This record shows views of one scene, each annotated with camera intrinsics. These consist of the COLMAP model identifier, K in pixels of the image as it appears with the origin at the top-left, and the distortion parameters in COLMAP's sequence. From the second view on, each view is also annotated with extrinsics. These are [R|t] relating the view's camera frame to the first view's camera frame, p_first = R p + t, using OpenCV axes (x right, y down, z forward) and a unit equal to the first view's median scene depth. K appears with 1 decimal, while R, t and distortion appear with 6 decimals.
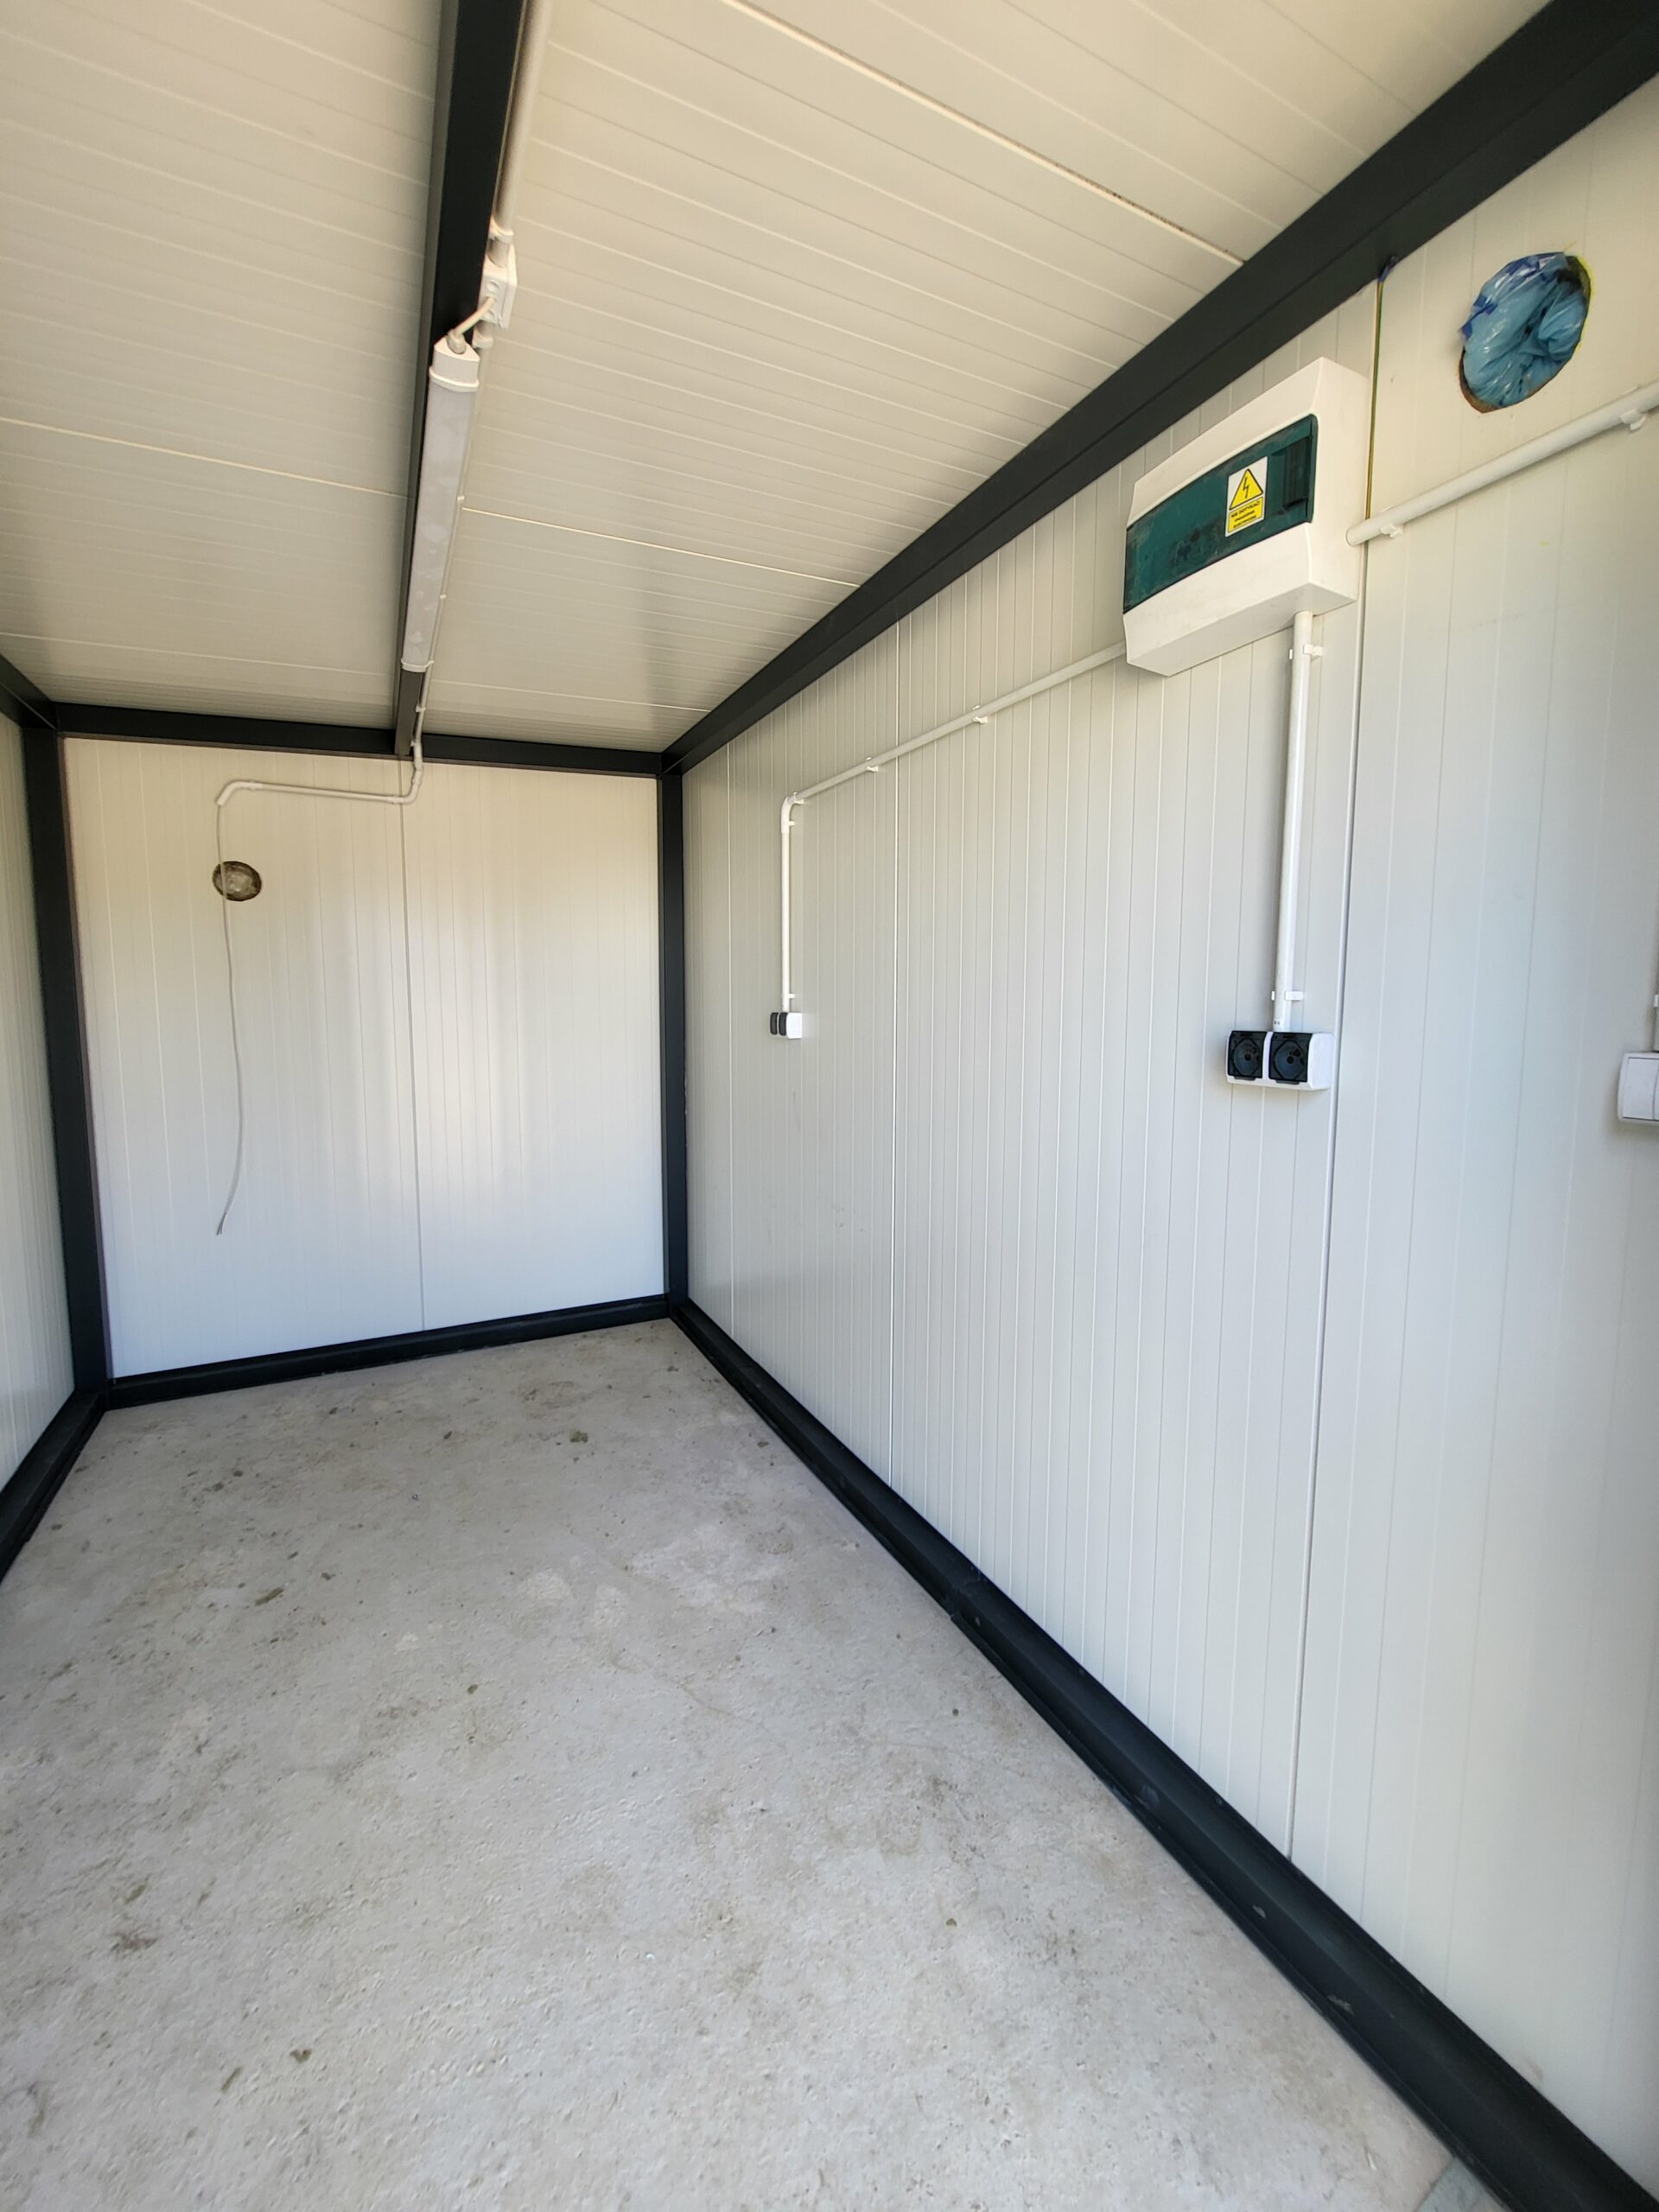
lens RADIAL K [[893.7, 0, 834.1], [0, 893.7, 1096.4], [0, 0, 1]] dist [0.001950, 0.000296]
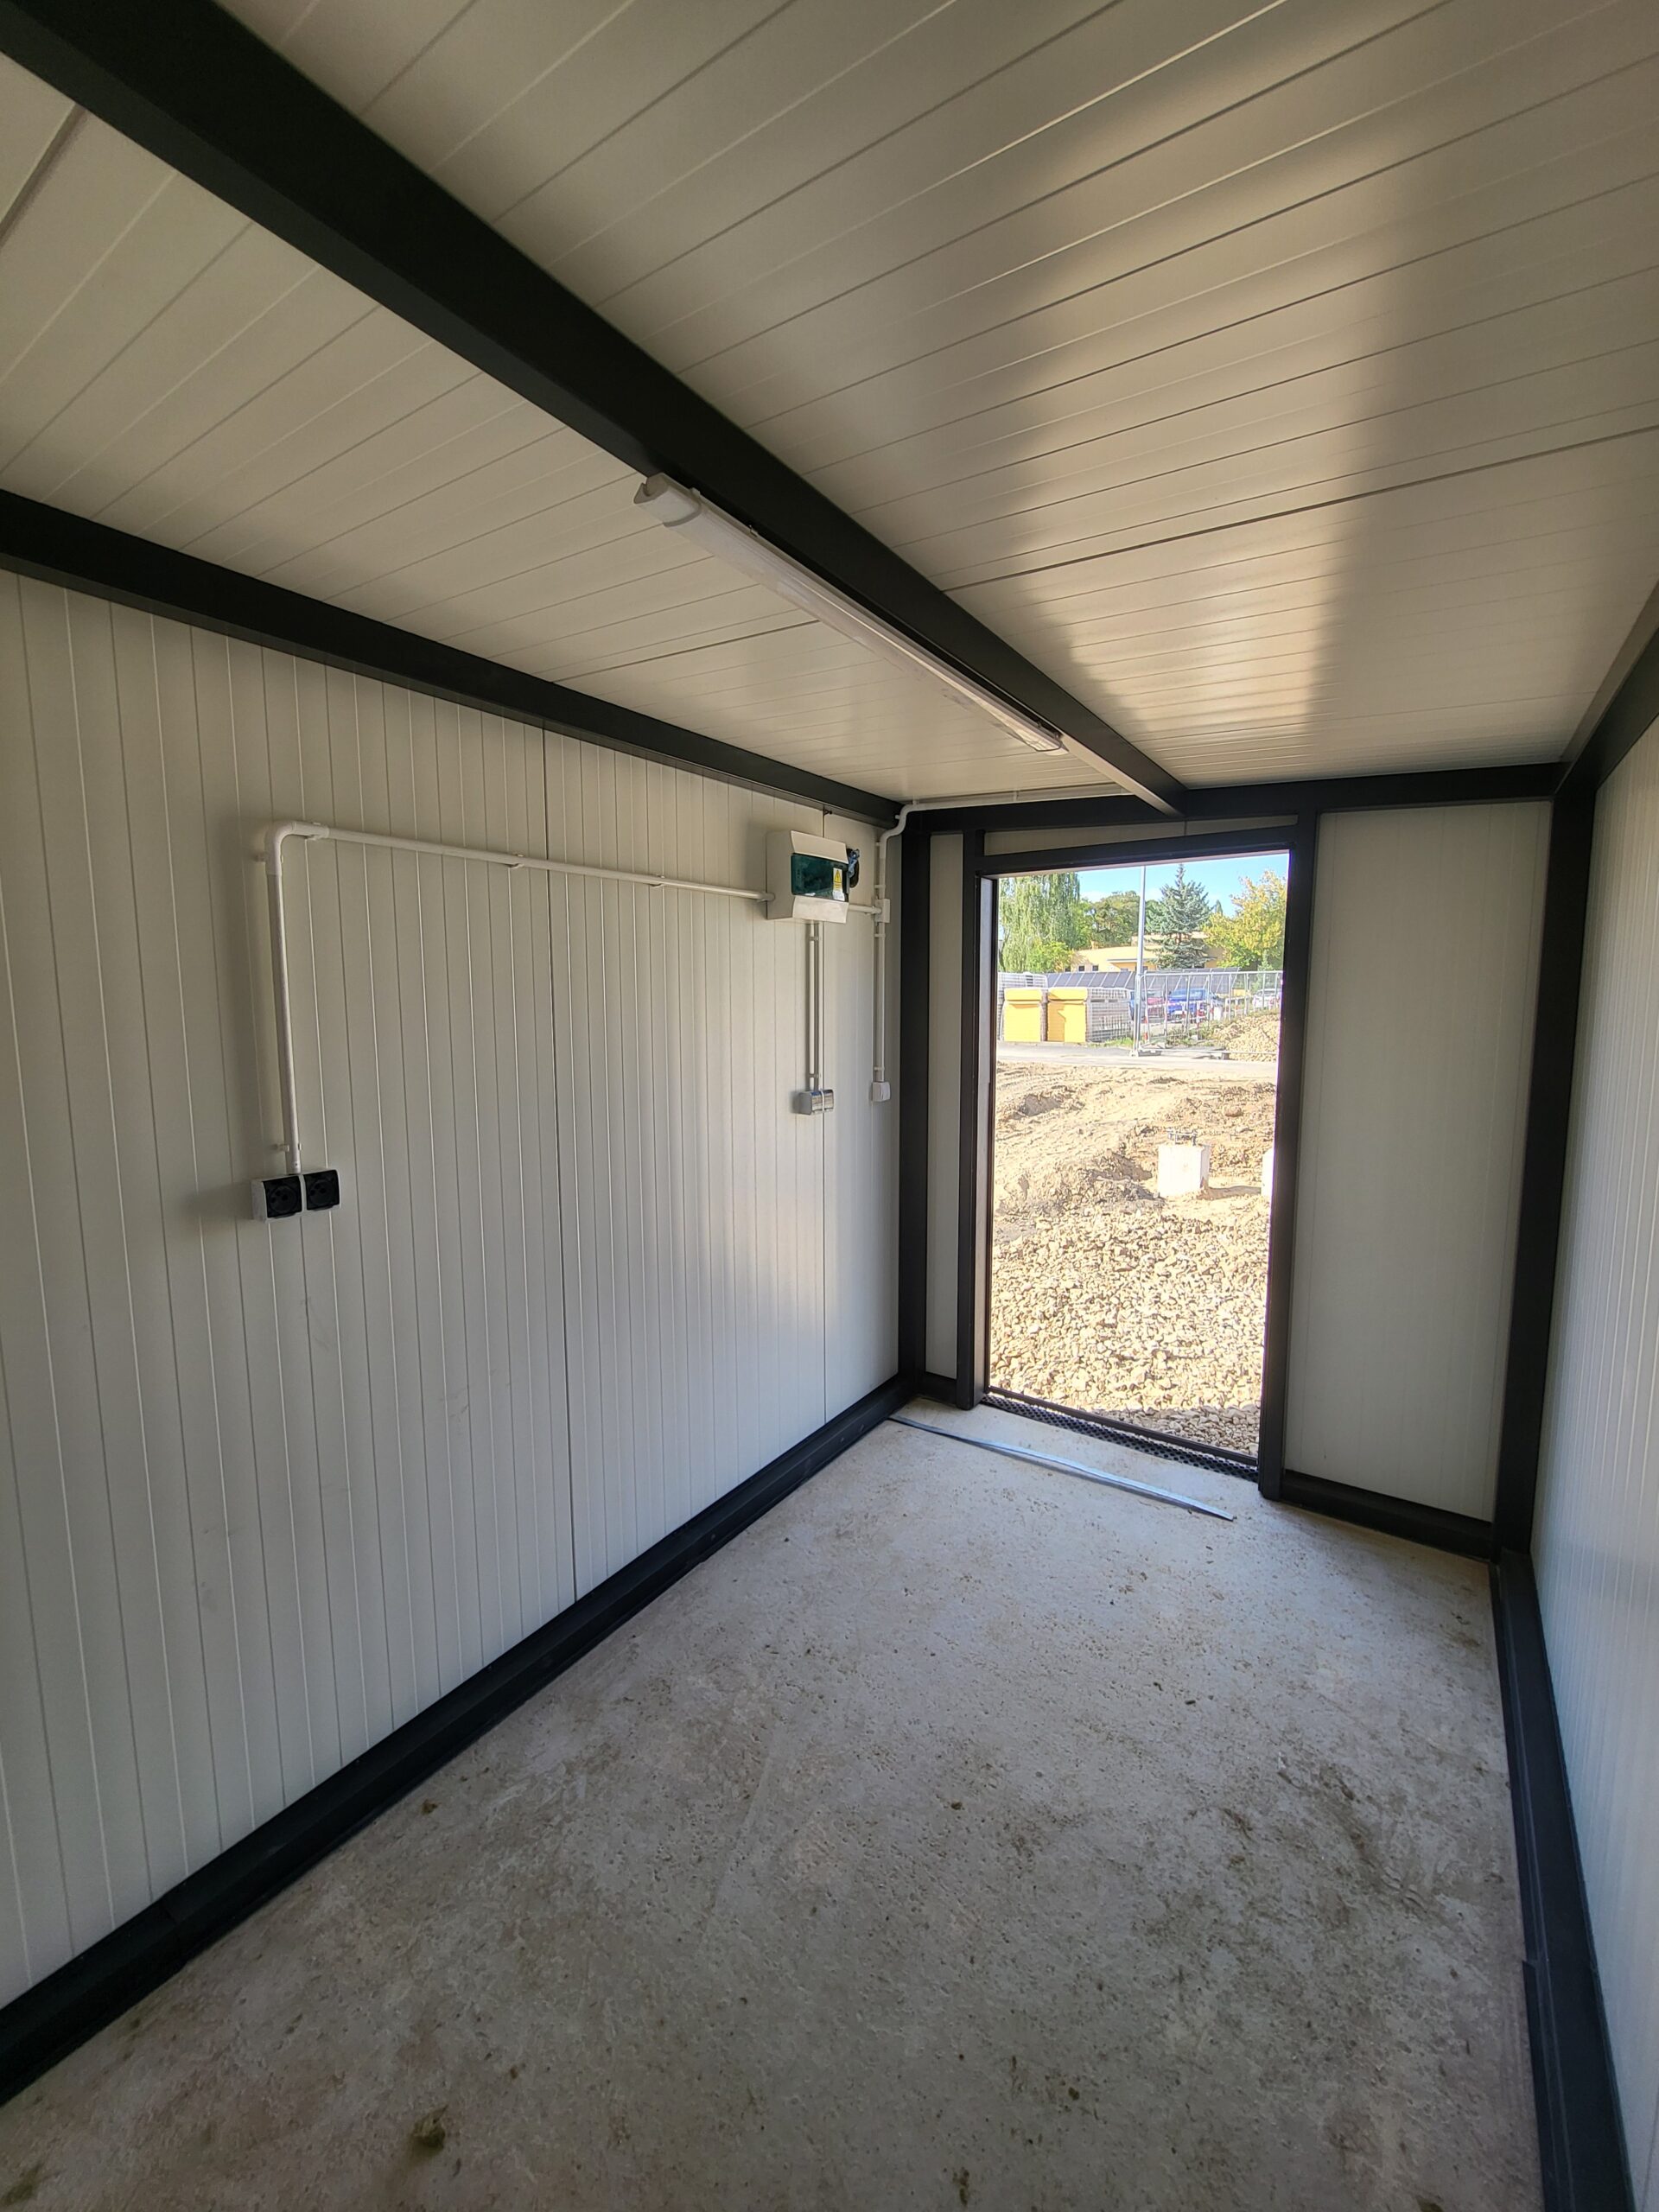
lens RADIAL K [[893.7, 0, 836.1], [0, 893.7, 1097.8], [0, 0, 1]] dist [0.001950, 0.000296]
pose [[-0.481134, -0.108543, 0.869901, -0.887649], [0.099279, 0.979175, 0.177088, -0.257604], [-0.871007, 0.171566, -0.460339, 1.127569]]
